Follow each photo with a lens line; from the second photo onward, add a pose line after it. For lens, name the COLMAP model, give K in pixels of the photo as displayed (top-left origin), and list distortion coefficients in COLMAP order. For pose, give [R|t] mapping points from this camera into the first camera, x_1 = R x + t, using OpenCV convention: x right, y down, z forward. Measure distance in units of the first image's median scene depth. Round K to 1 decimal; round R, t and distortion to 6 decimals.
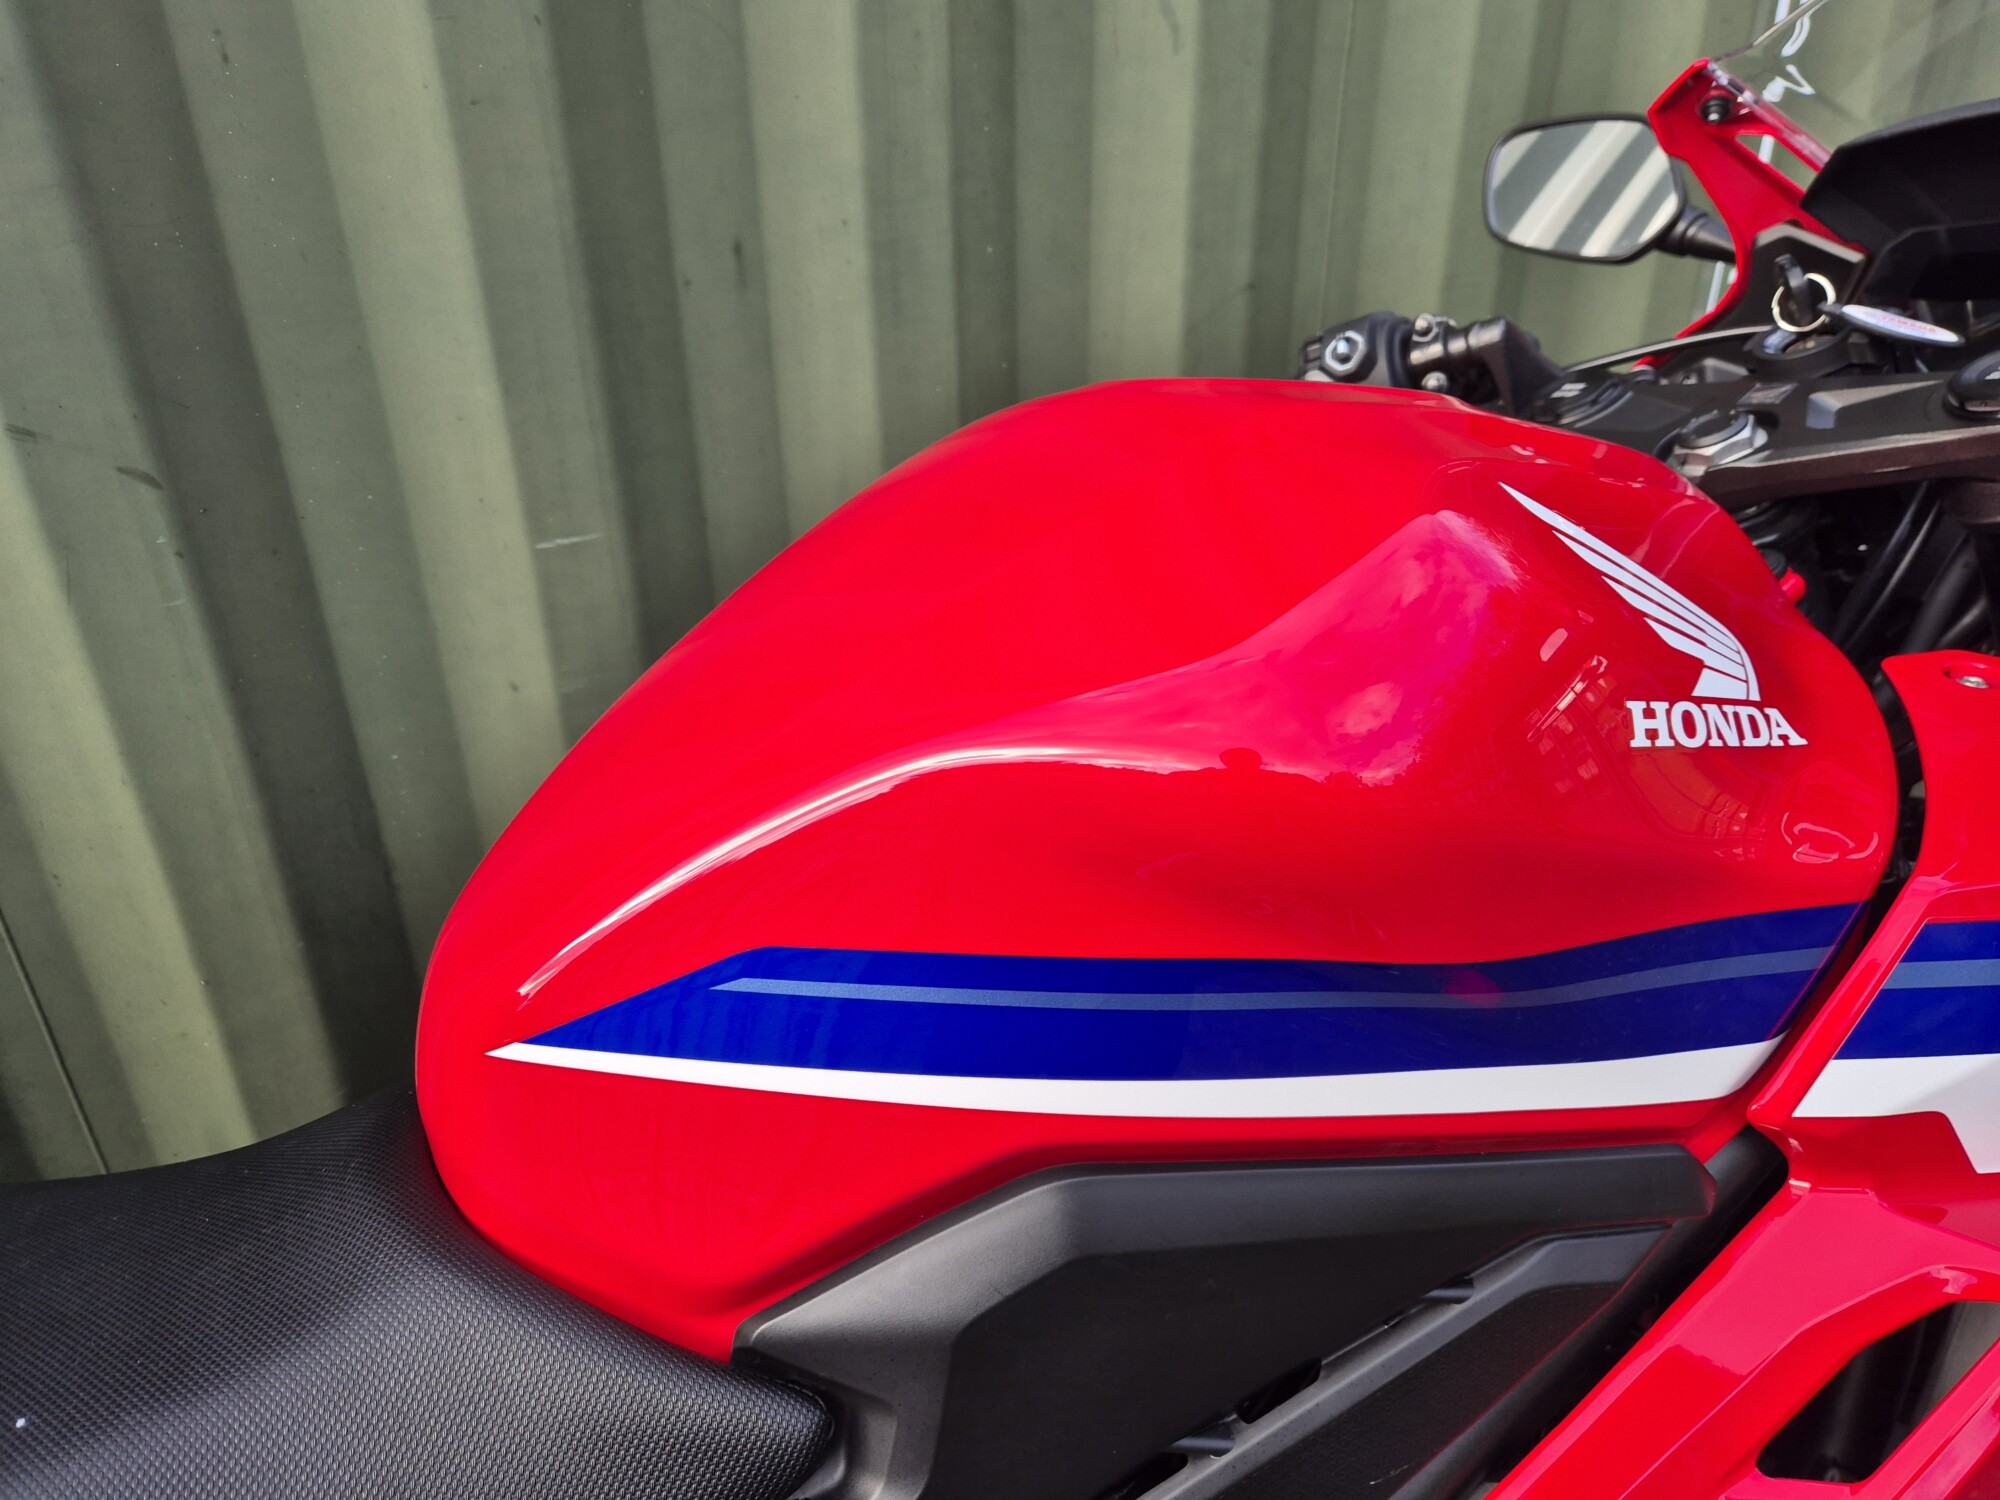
lens RADIAL K [[1355.8, 0, 993.2], [0, 1355.8, 755.8], [0, 0, 1]] dist [0.057426, -0.058420]
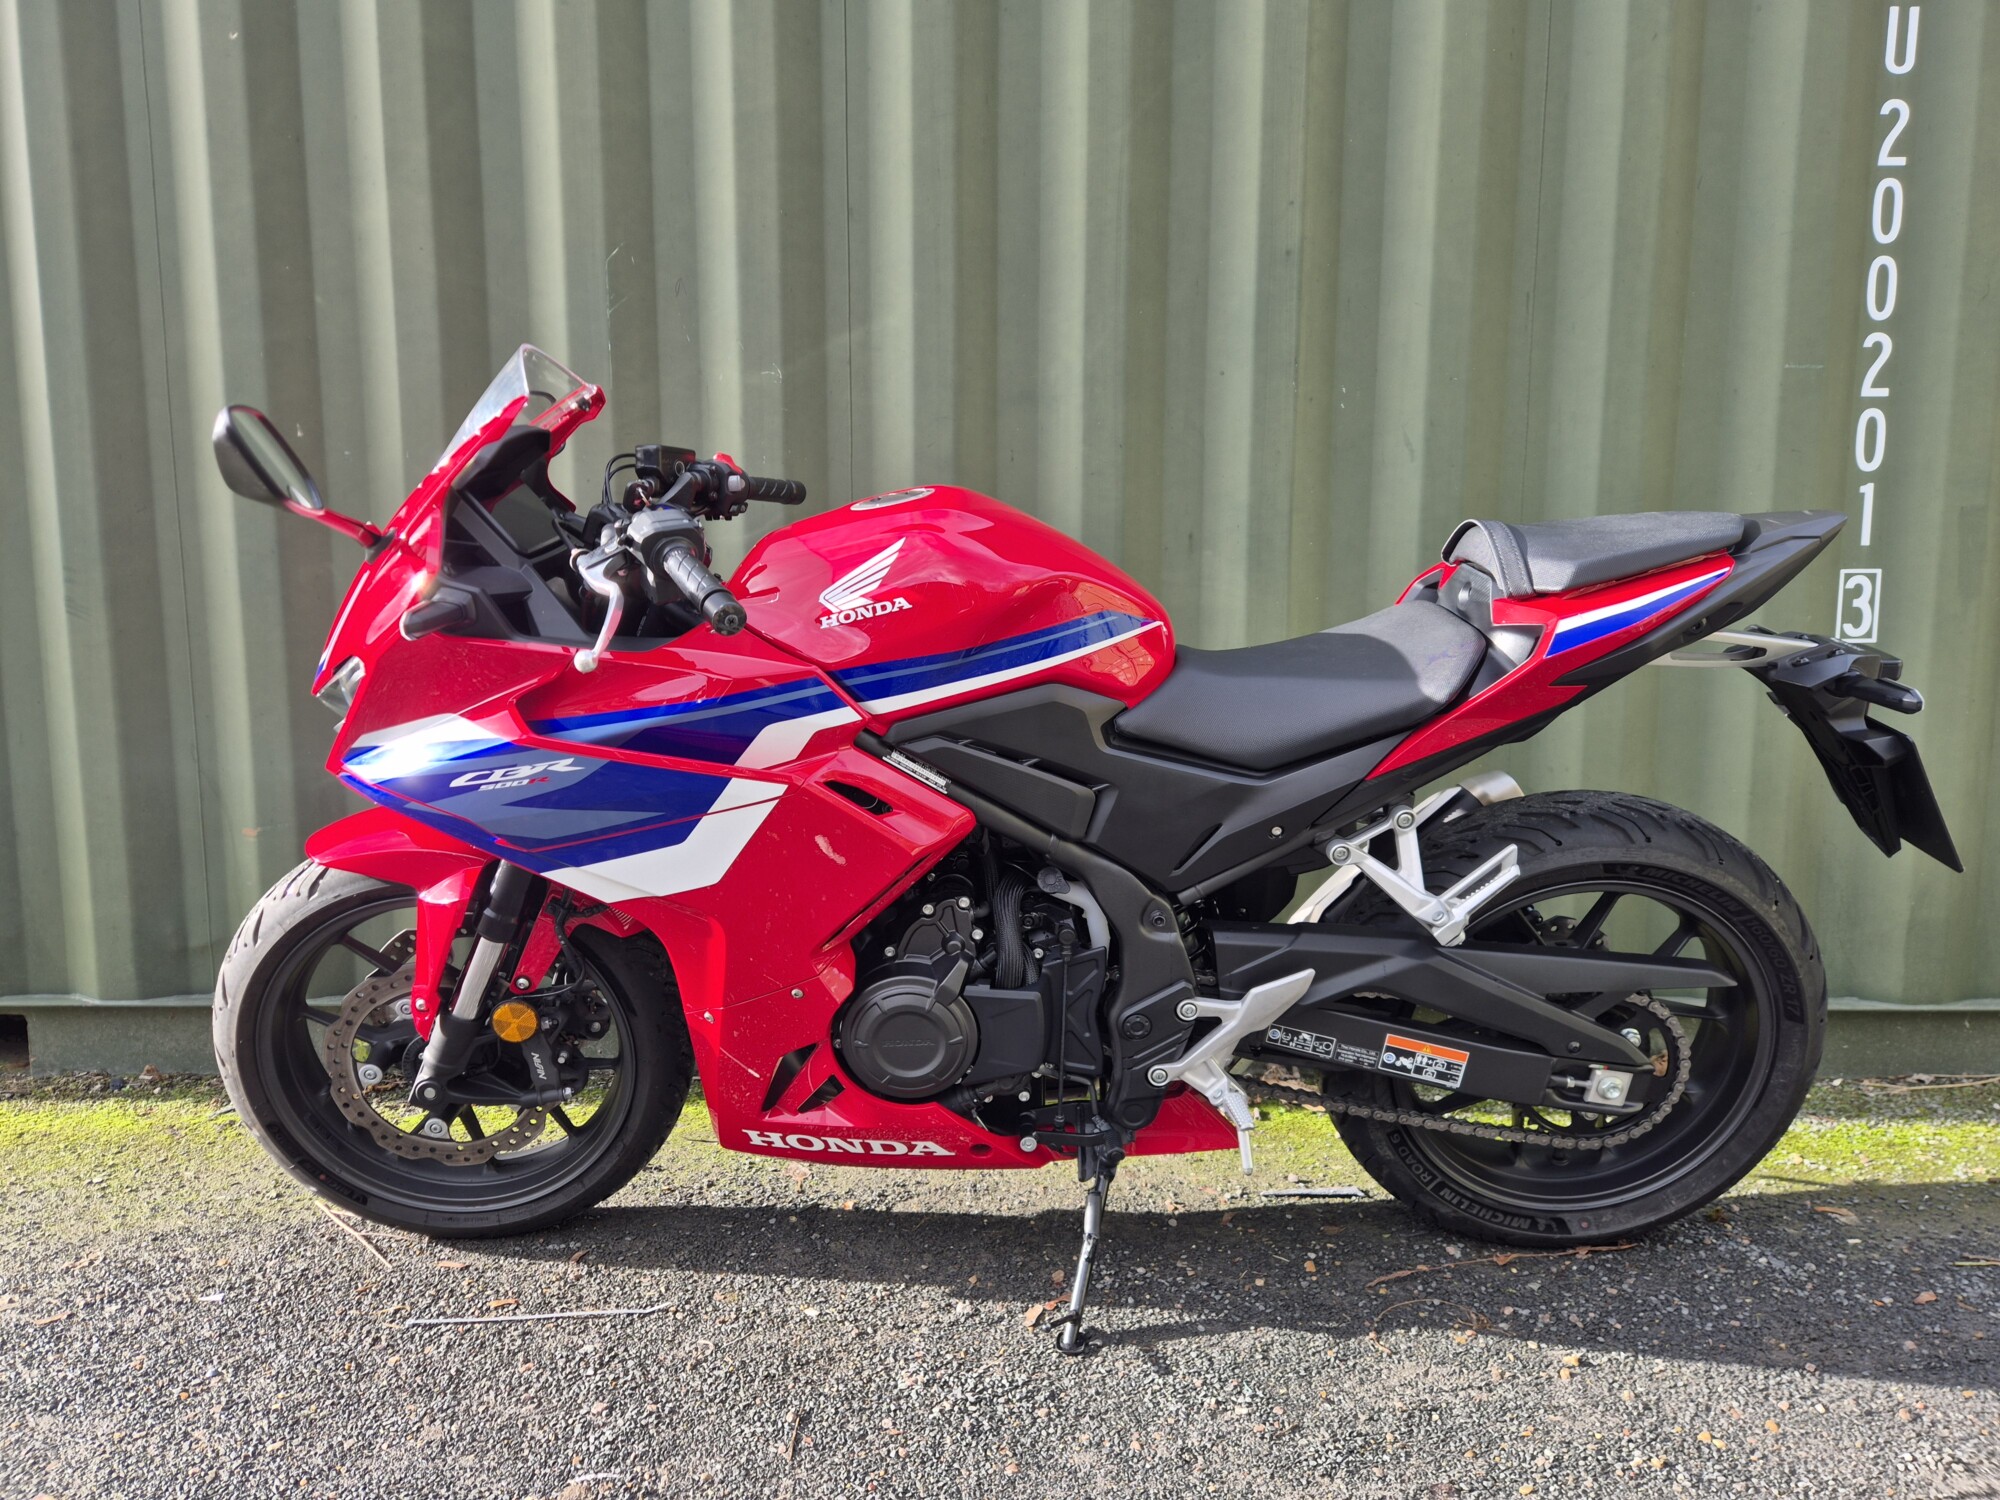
lens RADIAL K [[1337.7, 0, 978.1], [0, 1337.7, 753.6], [0, 0, 1]] dist [0.083201, -0.070996]
pose [[0.887634, 0.073619, -0.454627, 0.610230], [-0.228209, 0.927738, -0.295335, 0.797244], [0.400033, 0.365900, 0.840292, -1.015948]]
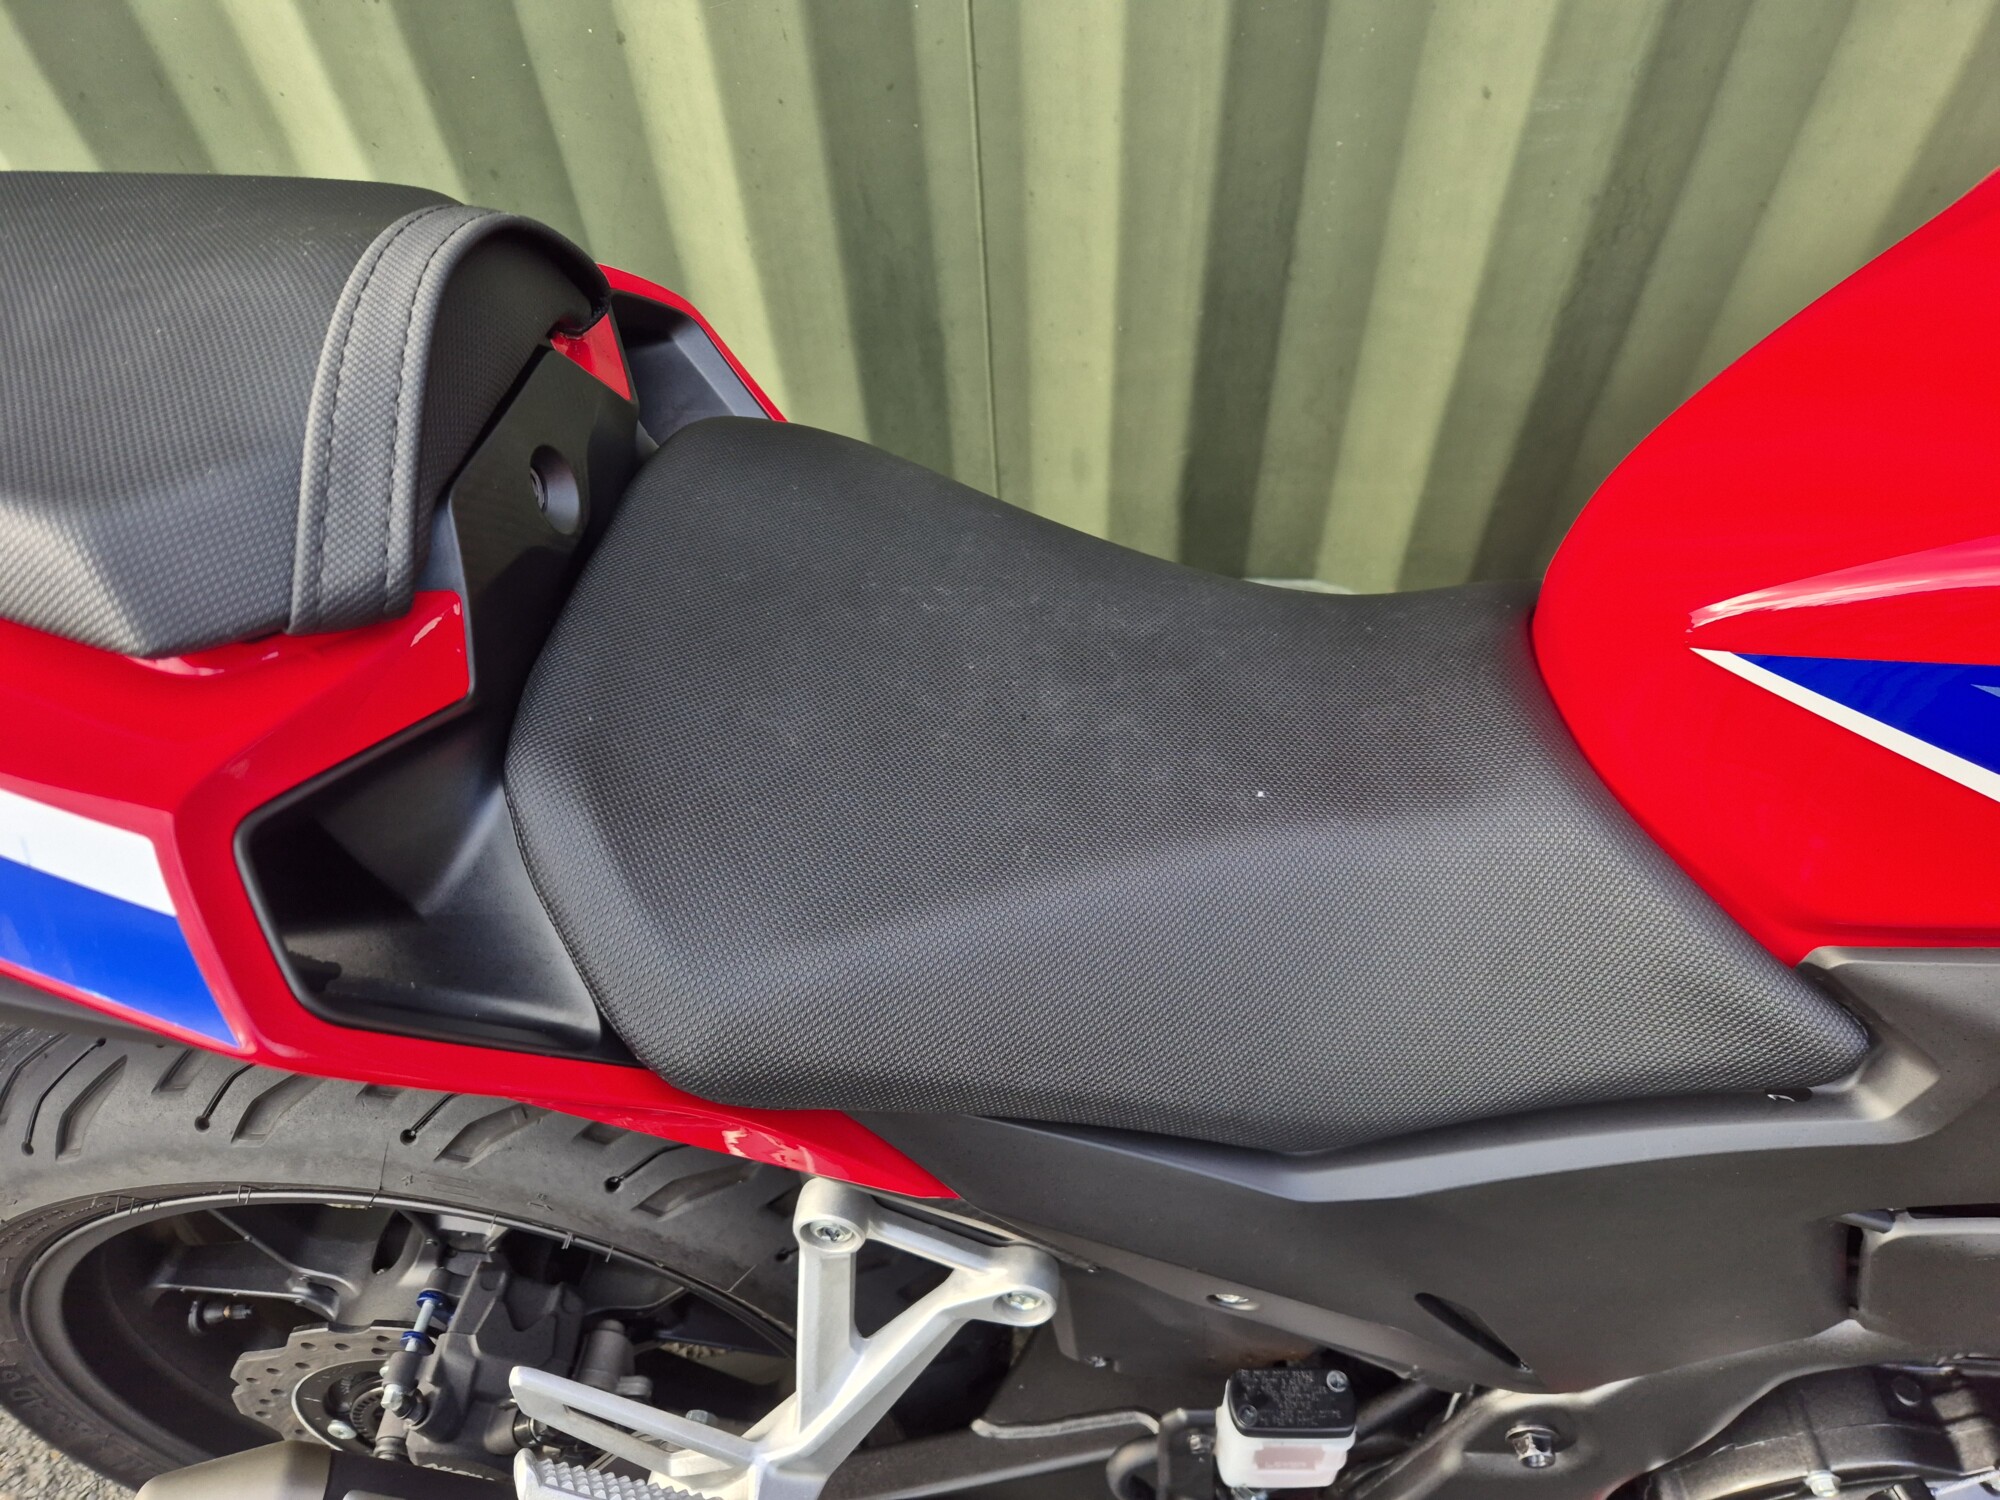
lens RADIAL K [[1354.5, 0, 1001.1], [0, 1354.5, 746.6], [0, 0, 1]] dist [0.073006, -0.067098]
pose [[0.867455, 0.386007, -0.313880, -0.195302], [-0.210136, 0.856126, 0.472114, -0.048550], [0.450960, -0.343580, 0.823764, -0.074575]]
